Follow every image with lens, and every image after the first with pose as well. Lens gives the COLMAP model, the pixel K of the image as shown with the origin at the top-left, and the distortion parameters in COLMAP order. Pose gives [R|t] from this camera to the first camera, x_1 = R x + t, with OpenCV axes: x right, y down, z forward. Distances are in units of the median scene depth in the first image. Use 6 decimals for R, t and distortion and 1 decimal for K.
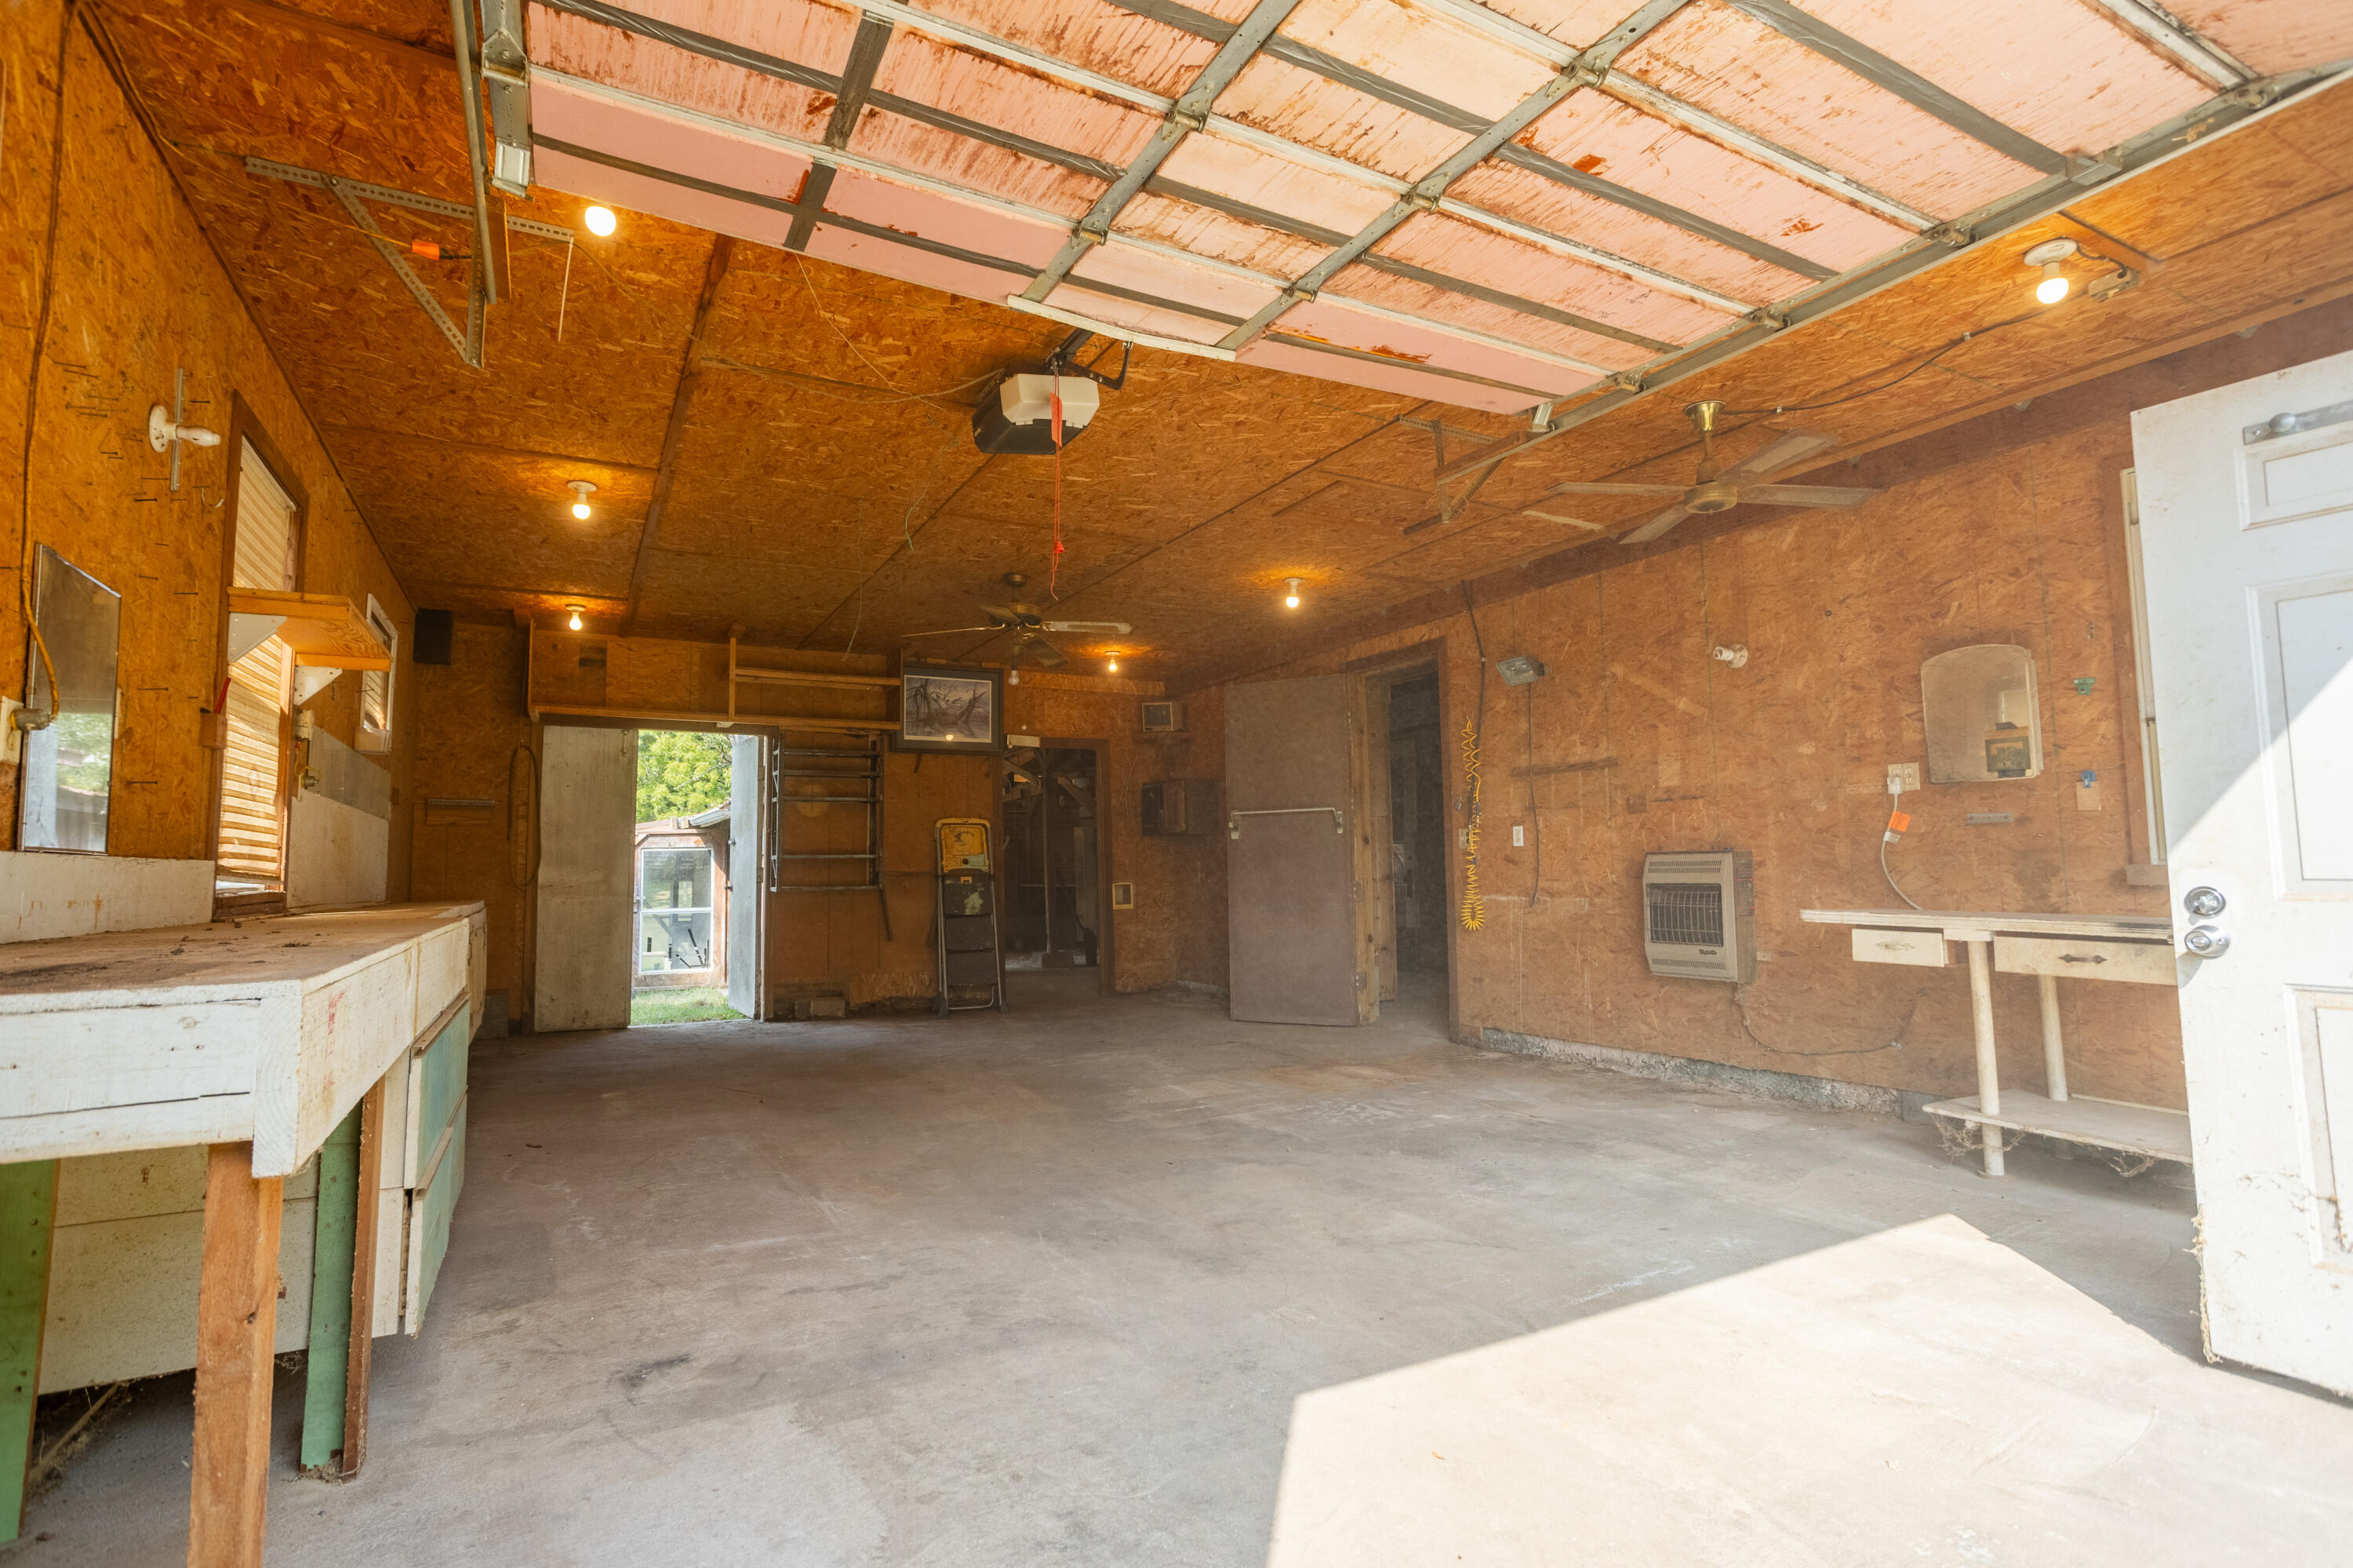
lens RADIAL K [[1132.2, 0, 1176.5], [0, 1132.2, 784.0], [0, 0, 1]] dist [-0.038897, 0.000313]
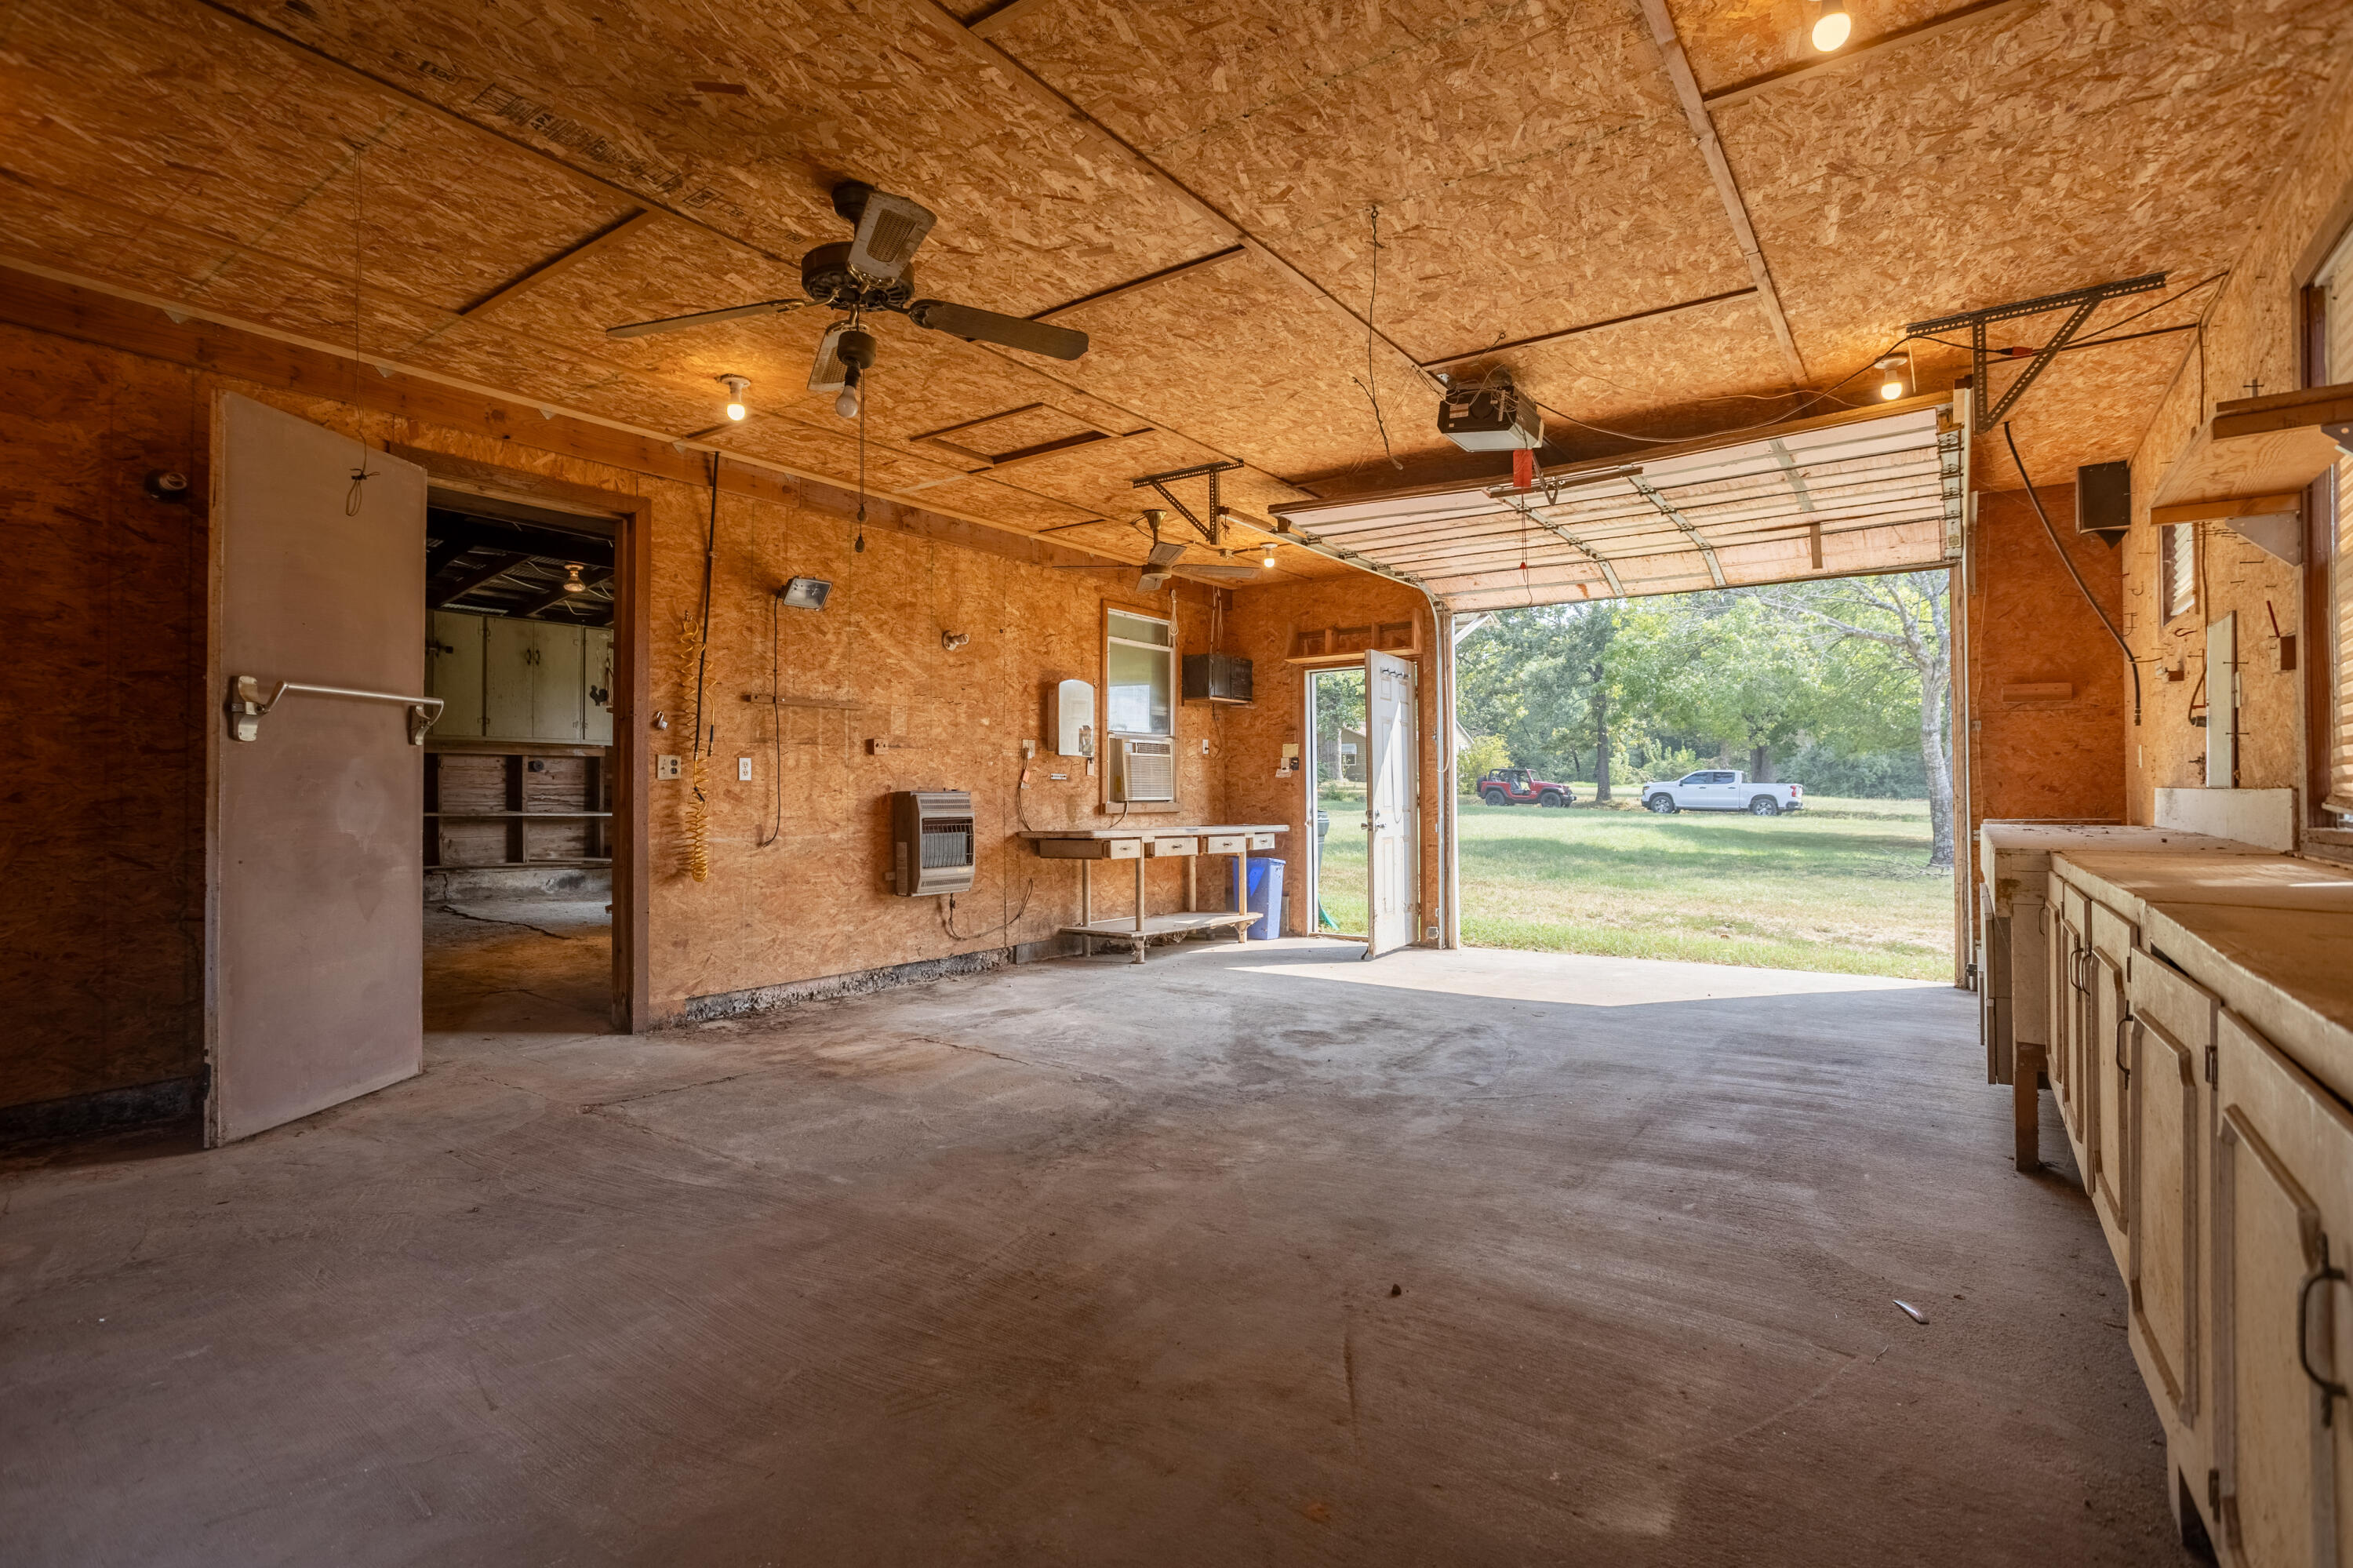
lens RADIAL K [[1132.2, 0, 1176.5], [0, 1132.2, 784.0], [0, 0, 1]] dist [-0.038897, 0.000313]
pose [[-0.437793, 0.016036, 0.898933, -0.689085], [-0.064621, 0.996694, -0.049252, 0.085717], [-0.896750, -0.079652, -0.435310, 1.167101]]
